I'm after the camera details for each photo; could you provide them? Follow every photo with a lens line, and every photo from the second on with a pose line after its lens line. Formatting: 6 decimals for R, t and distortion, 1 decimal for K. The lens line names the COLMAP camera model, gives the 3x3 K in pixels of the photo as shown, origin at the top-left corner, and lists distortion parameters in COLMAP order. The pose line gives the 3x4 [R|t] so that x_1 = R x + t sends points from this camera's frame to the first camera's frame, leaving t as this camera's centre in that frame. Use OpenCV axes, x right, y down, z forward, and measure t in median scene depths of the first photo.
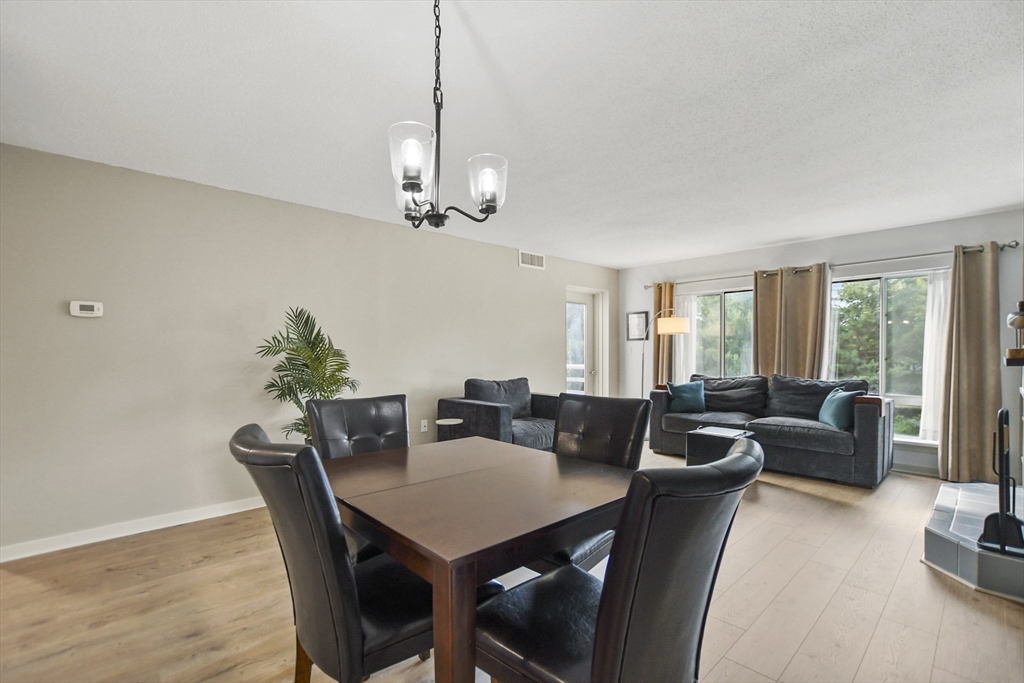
lens RADIAL K [[452.3, 0, 513.4], [0, 452.3, 359.2], [0, 0, 1]] dist [-0.014992, 0.004683]
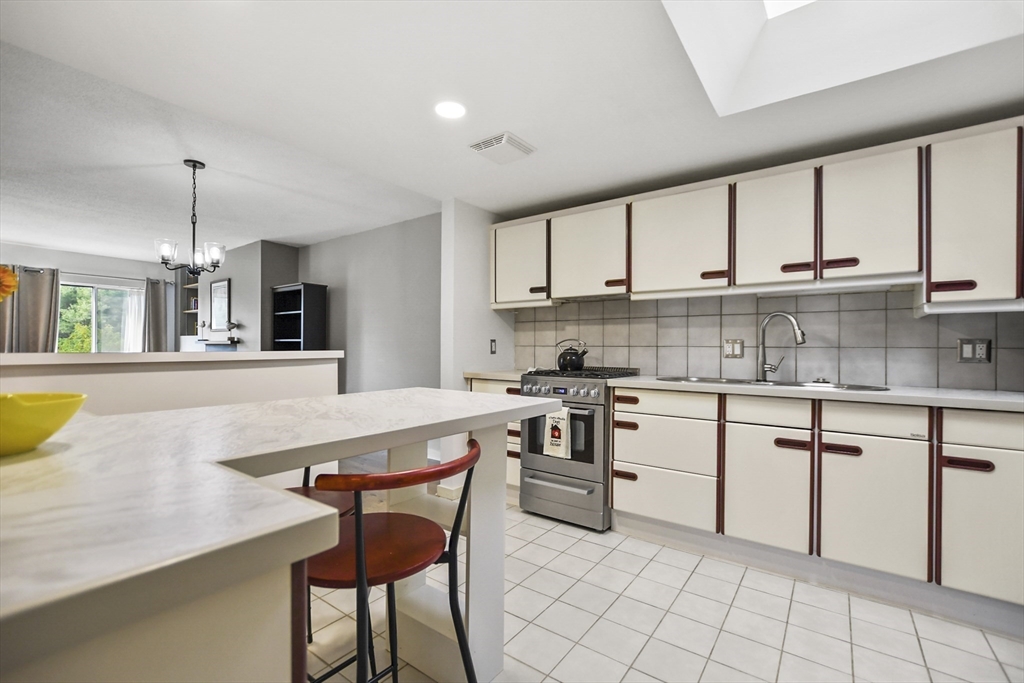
lens RADIAL K [[452.3, 0, 503.6], [0, 452.3, 345.1], [0, 0, 1]] dist [-0.014992, 0.004683]
pose [[-0.173541, 0.003438, 0.984821, -0.834977], [0.012071, 0.999926, -0.001364, 0.024815], [-0.984753, 0.011651, -0.173570, -0.049476]]
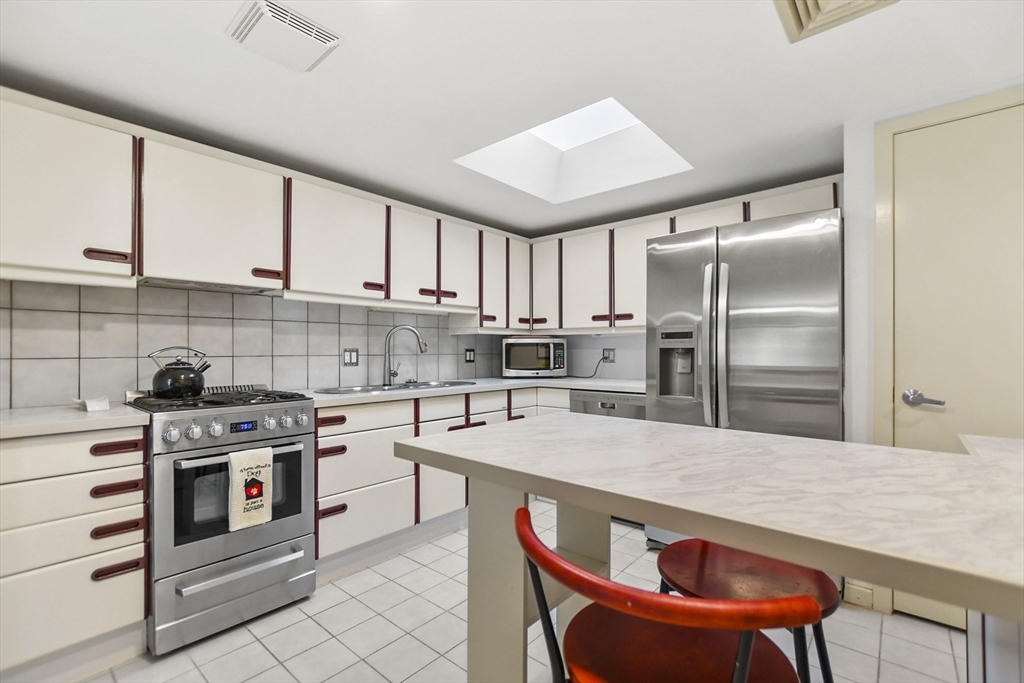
lens RADIAL K [[452.3, 0, 509.9], [0, 452.3, 348.1], [0, 0, 1]] dist [-0.014992, 0.004683]
pose [[-0.994123, 0.001998, -0.108236, -0.445812], [0.000466, 0.999899, 0.014172, 0.011384], [0.108253, 0.014038, -0.994024, 0.188948]]
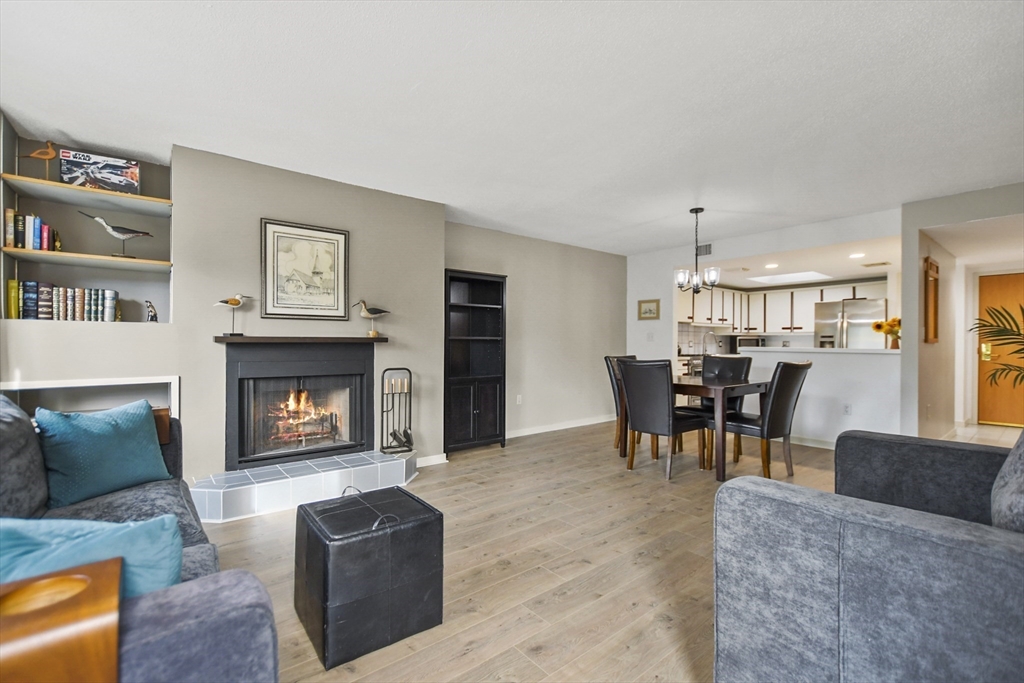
lens RADIAL K [[452.3, 0, 510.5], [0, 452.3, 343.6], [0, 0, 1]] dist [-0.014992, 0.004683]
pose [[-0.997560, -0.000912, 0.069815, 0.262506], [0.000533, 0.999786, 0.020679, -0.004334], [-0.069819, 0.020666, -0.997346, 1.276404]]
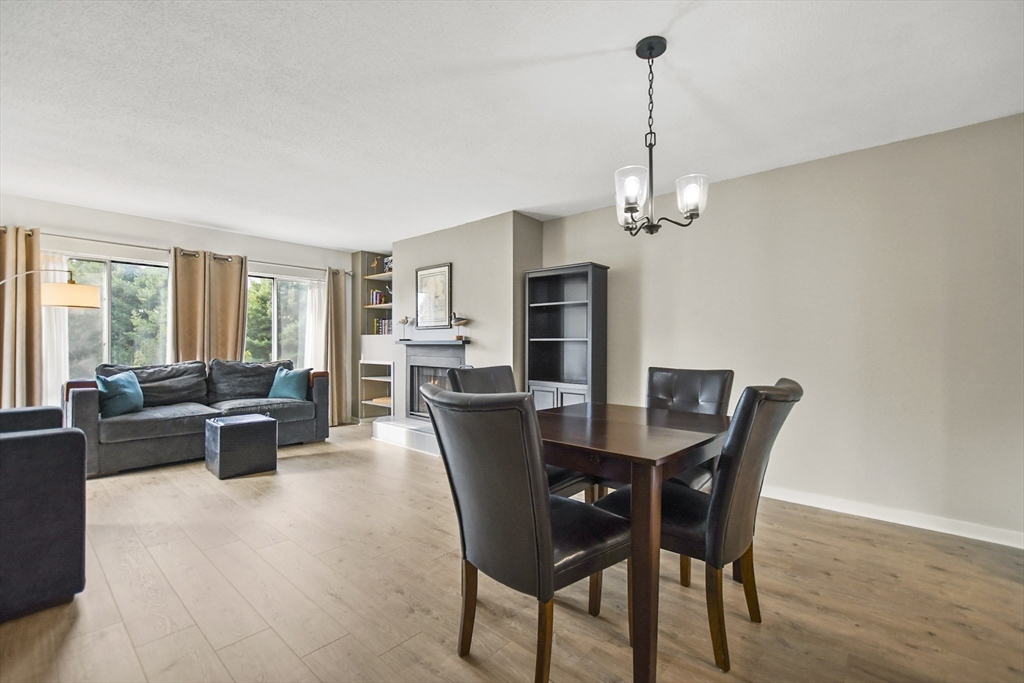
lens RADIAL K [[452.3, 0, 504.4], [0, 452.3, 345.7], [0, 0, 1]] dist [-0.014992, 0.004683]
pose [[-0.081124, -0.000568, 0.996704, -0.474517], [0.015141, 0.999884, 0.001802, 0.012897], [-0.996589, 0.015237, -0.081106, 0.472664]]
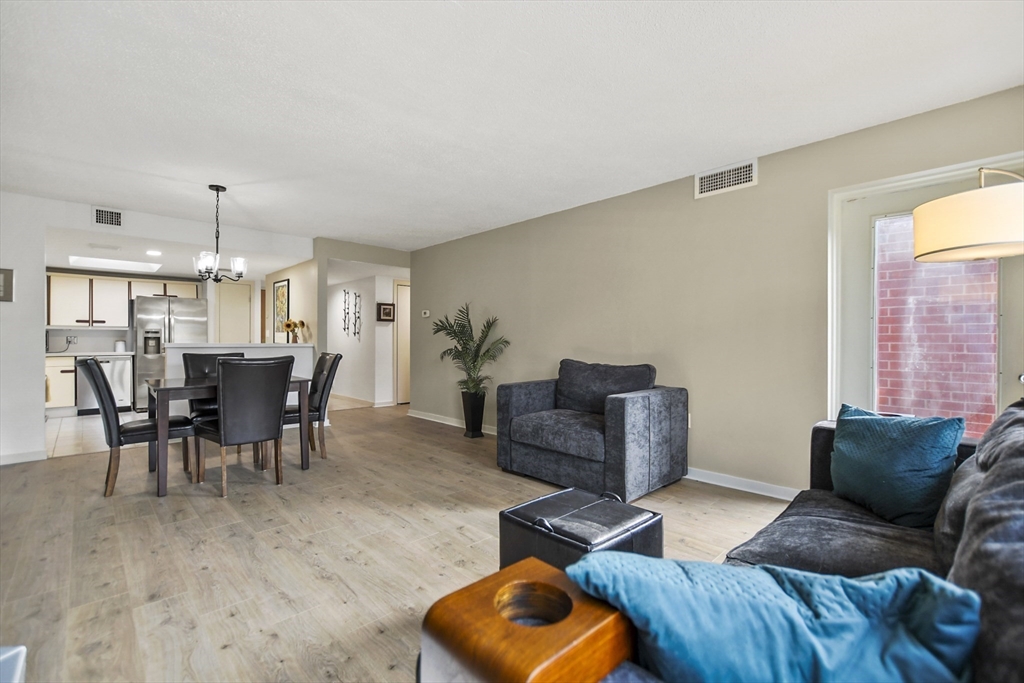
lens RADIAL K [[452.3, 0, 508.5], [0, 452.3, 340.2], [0, 0, 1]] dist [-0.014992, 0.004683]
pose [[0.012061, -0.000668, -0.999927, 0.779127], [-0.019555, 0.999808, -0.000904, 0.008437], [0.999736, 0.019564, 0.012046, 0.831902]]
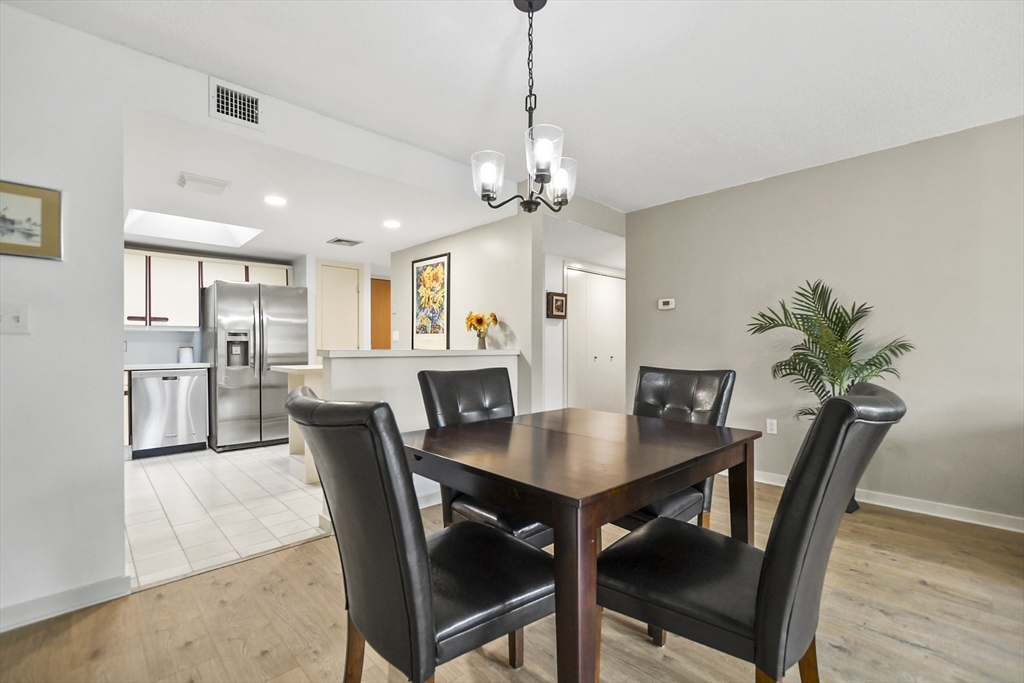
lens RADIAL K [[452.3, 0, 510.6], [0, 452.3, 348.9], [0, 0, 1]] dist [-0.014992, 0.004683]
pose [[0.011269, 0.005155, -0.999923, 0.311364], [-0.016309, 0.999855, 0.004971, 0.021520], [0.999803, 0.016252, 0.011352, 0.285315]]
